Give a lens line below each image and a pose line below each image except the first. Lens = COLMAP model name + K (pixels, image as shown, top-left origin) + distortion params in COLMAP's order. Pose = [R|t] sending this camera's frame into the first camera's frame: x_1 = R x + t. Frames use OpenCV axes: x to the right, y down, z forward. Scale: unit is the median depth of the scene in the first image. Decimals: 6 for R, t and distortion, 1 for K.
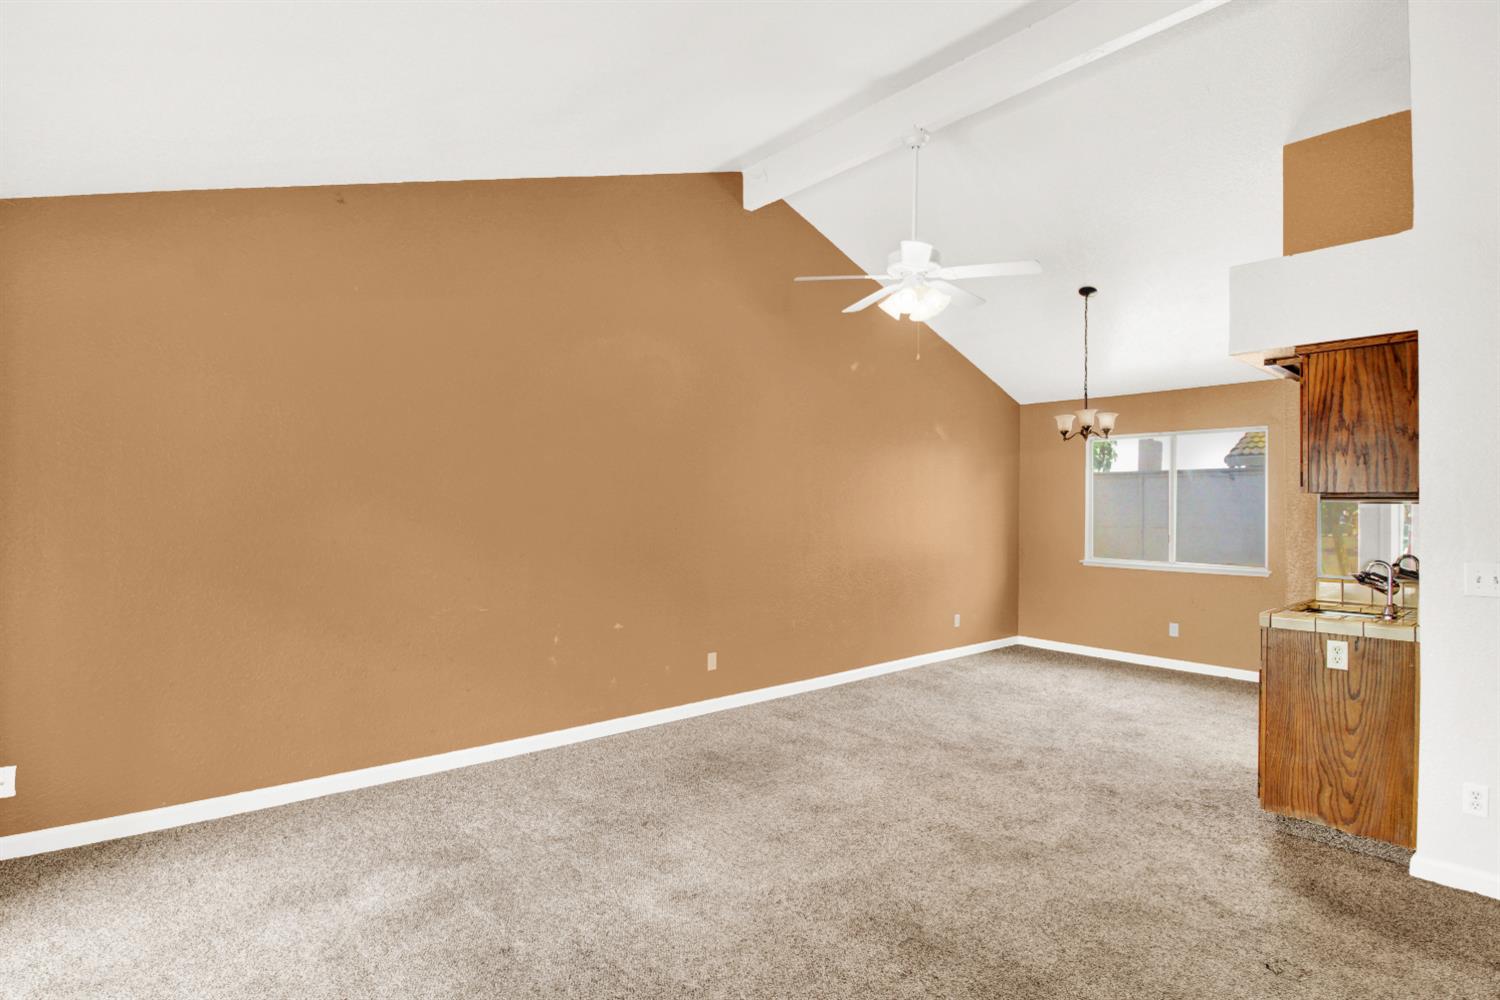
lens RADIAL K [[732.2, 0, 754.1], [0, 732.2, 495.1], [0, 0, 1]] dist [0.001390, -0.014446]
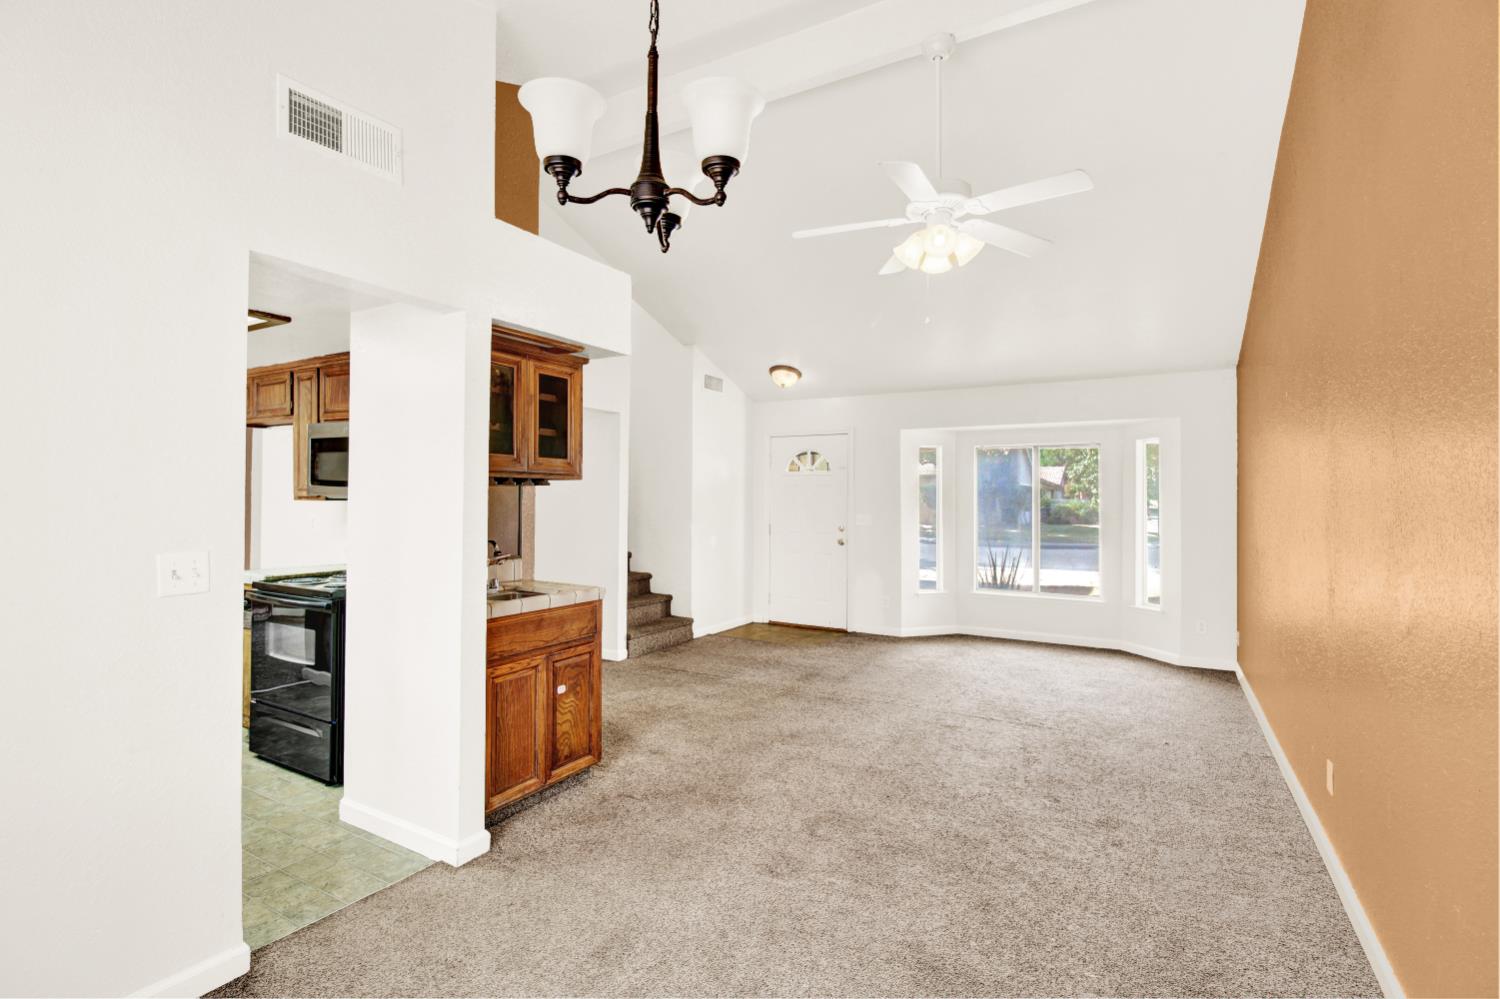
lens RADIAL K [[707.5, 0, 750.9], [0, 707.5, 494.6], [0, 0, 1]] dist [0.002007, -0.014844]
pose [[-0.943690, -0.020571, -0.330192, 0.841903], [-0.013048, 0.999603, -0.024985, 0.043900], [0.330575, -0.019270, -0.943583, 2.100177]]
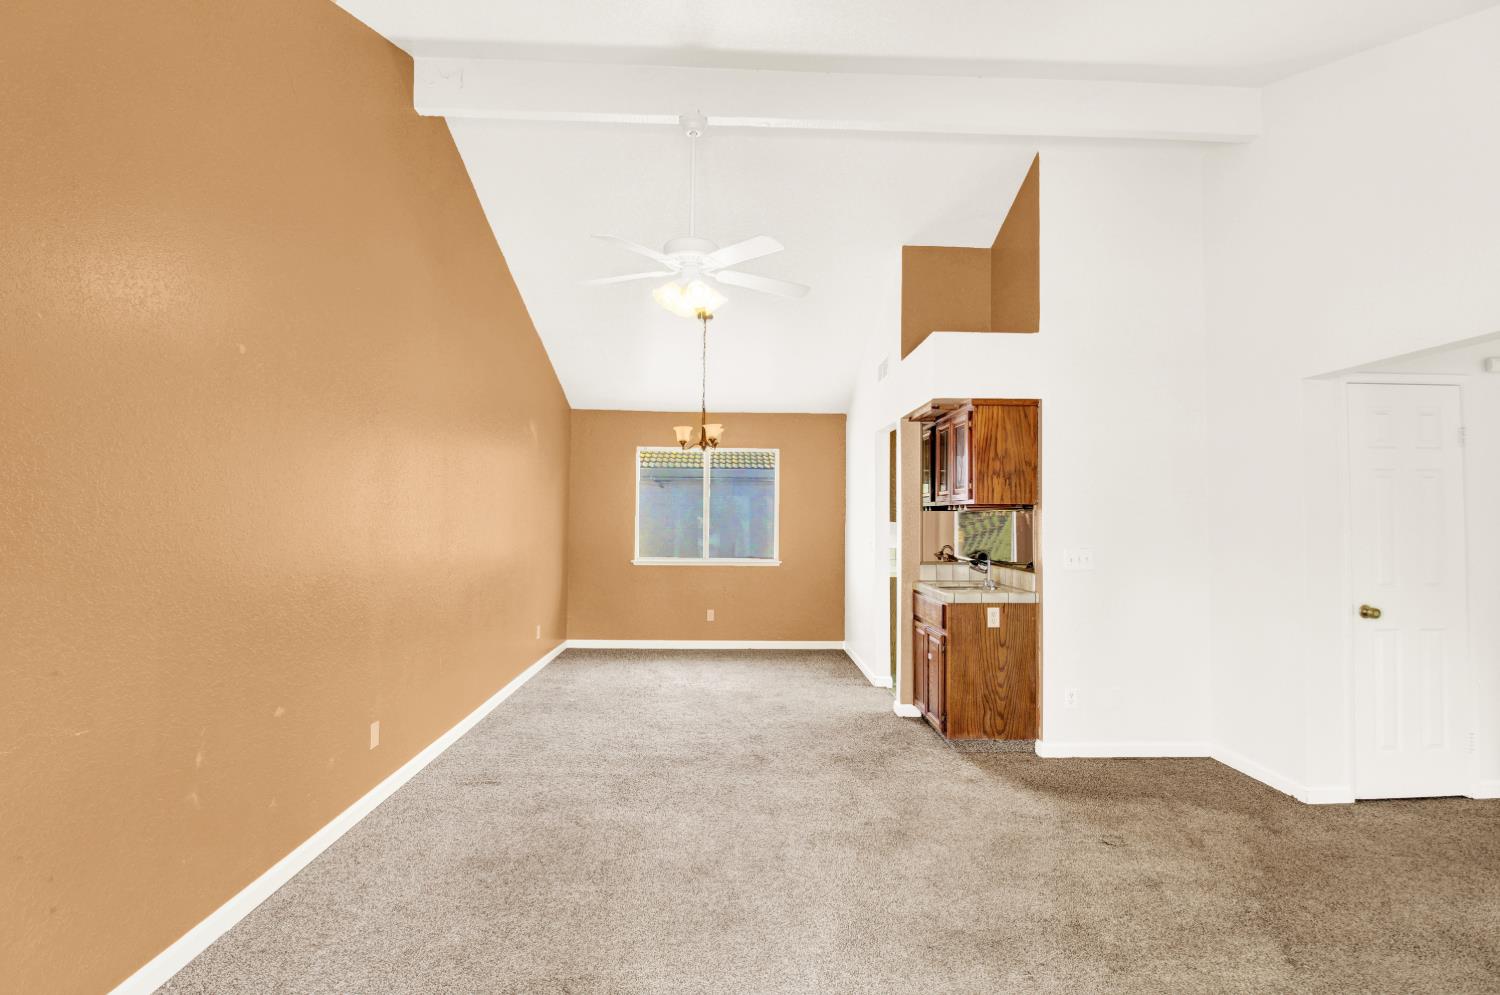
lens RADIAL K [[707.5, 0, 750.9], [0, 707.5, 492.6], [0, 0, 1]] dist [0.002007, -0.014844]
pose [[0.633294, 0.019594, 0.773663, -0.546759], [-0.015854, 0.999798, -0.012343, -0.001518], [-0.773749, -0.004448, 0.633477, 0.456733]]
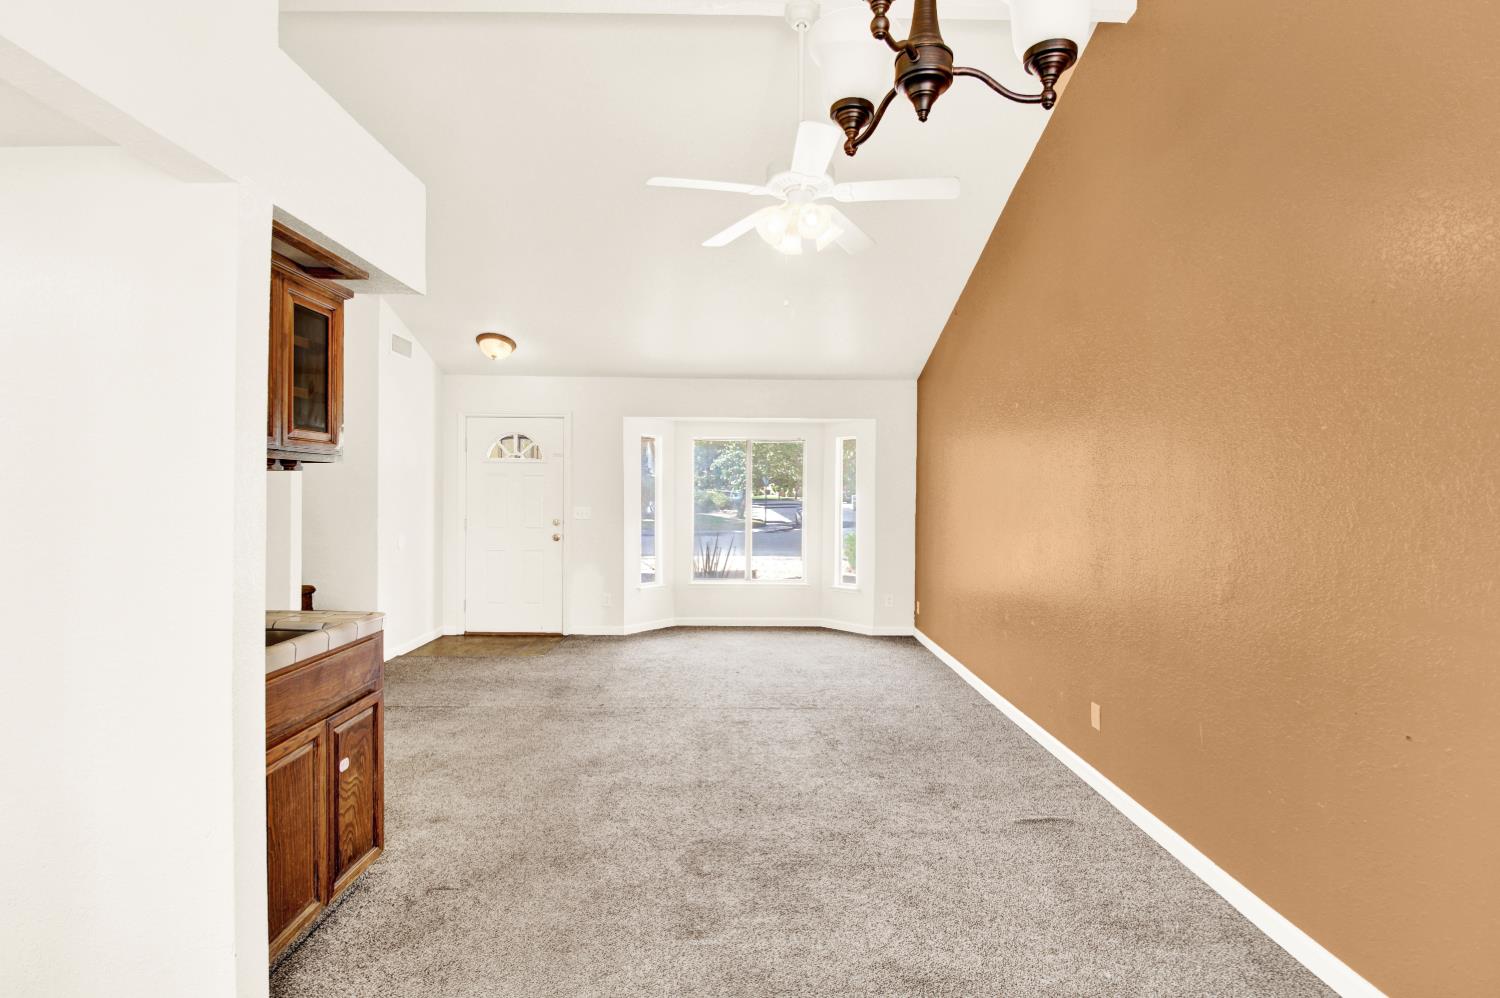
lens RADIAL K [[713.4, 0, 758.9], [0, 713.4, 500.2], [0, 0, 1]] dist [0.001687, -0.015089]
pose [[-0.637696, -0.008364, -0.770243, 1.038774], [-0.003836, 0.999963, -0.007682, 0.041623], [0.770279, -0.001944, -0.637705, 1.823788]]
